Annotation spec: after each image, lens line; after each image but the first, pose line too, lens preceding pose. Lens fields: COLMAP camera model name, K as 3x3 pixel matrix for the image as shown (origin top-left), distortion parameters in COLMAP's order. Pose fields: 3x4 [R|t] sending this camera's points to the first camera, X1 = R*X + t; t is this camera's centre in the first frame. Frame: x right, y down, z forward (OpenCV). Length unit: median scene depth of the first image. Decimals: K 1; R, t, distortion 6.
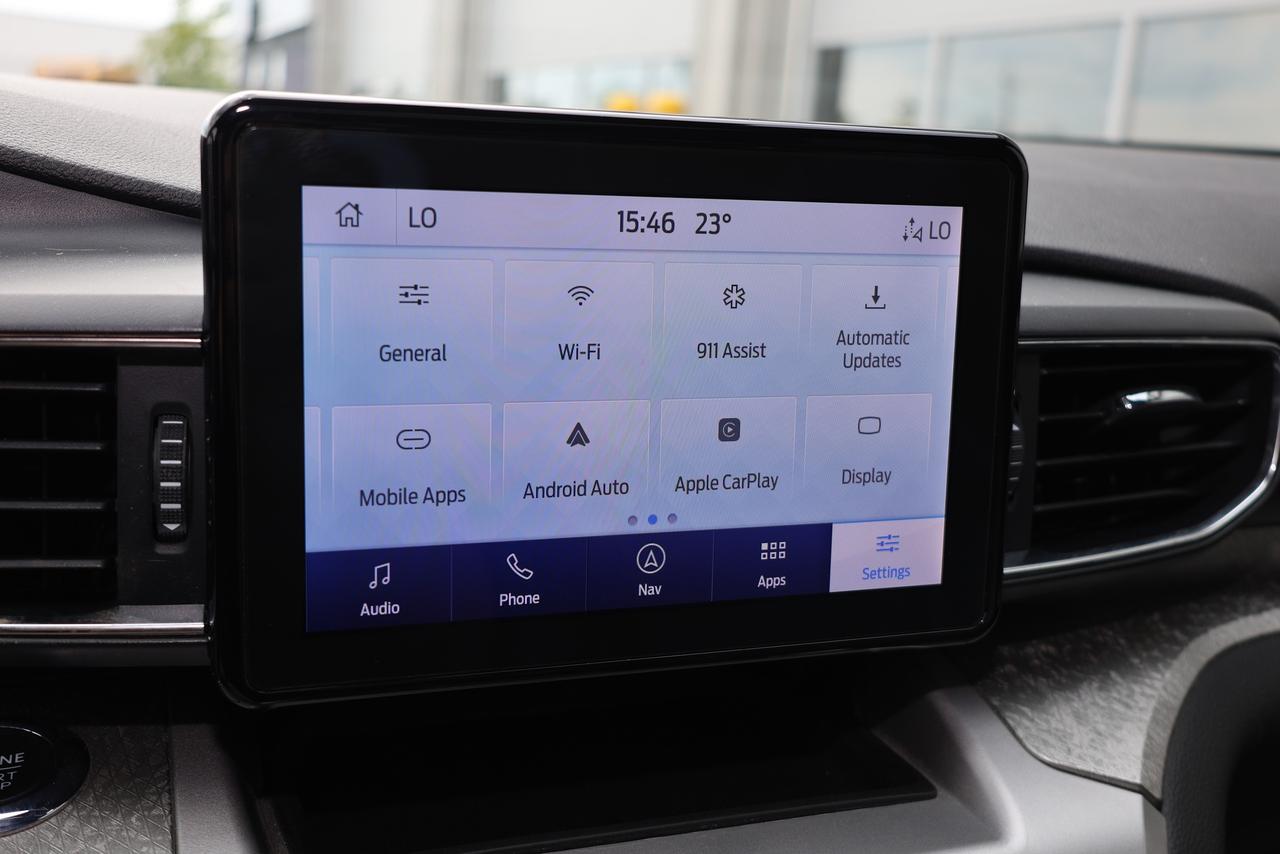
lens RADIAL K [[1399.1, 0, 640.4], [0, 1399.1, 428.3], [0, 0, 1]] dist [0.016574, 0.000000]
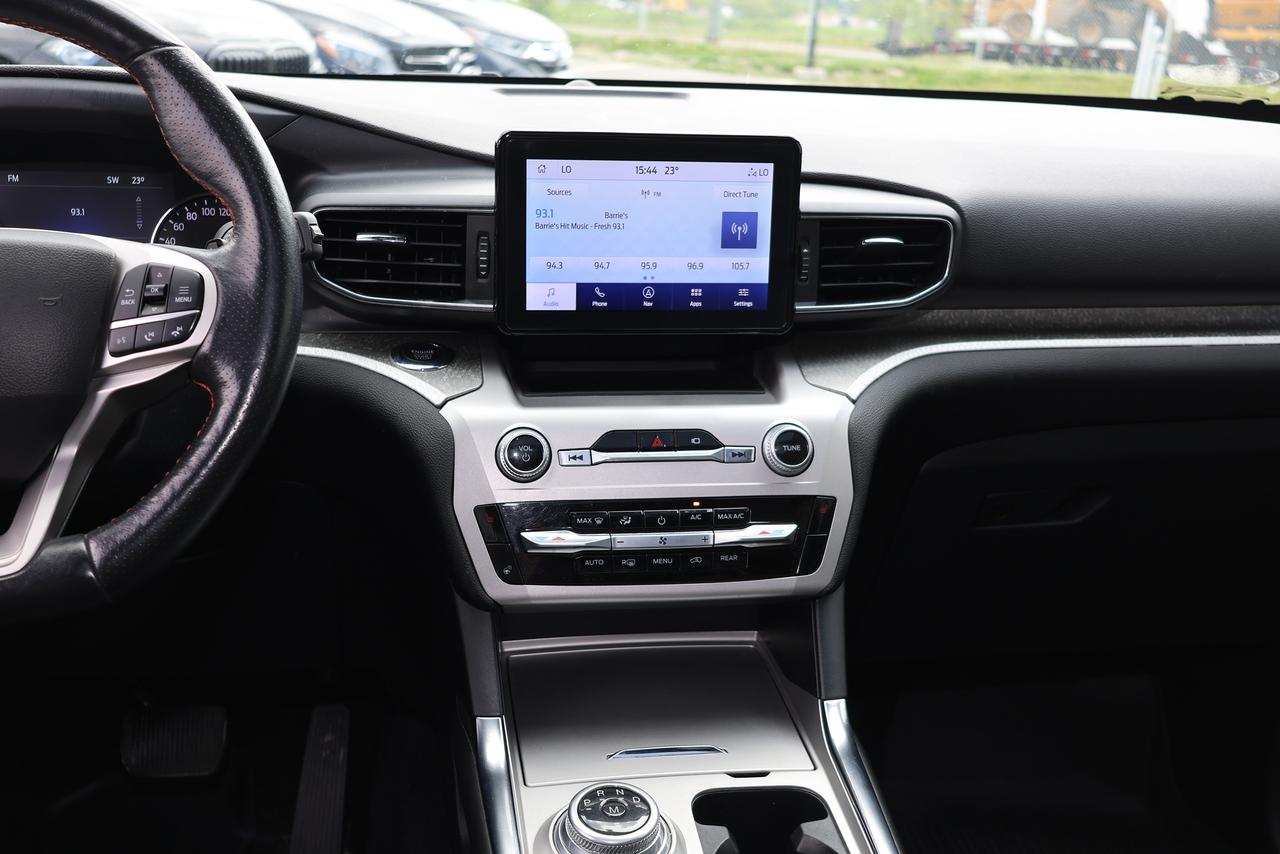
lens RADIAL K [[1399.1, 0, 640.8], [0, 1399.1, 427.0], [0, 0, 1]] dist [0.016574, 0.000000]
pose [[0.980586, 0.047041, -0.190364, 0.548049], [-0.029736, 0.995244, 0.092761, 0.105071], [0.193822, -0.085300, 0.977321, -1.780456]]
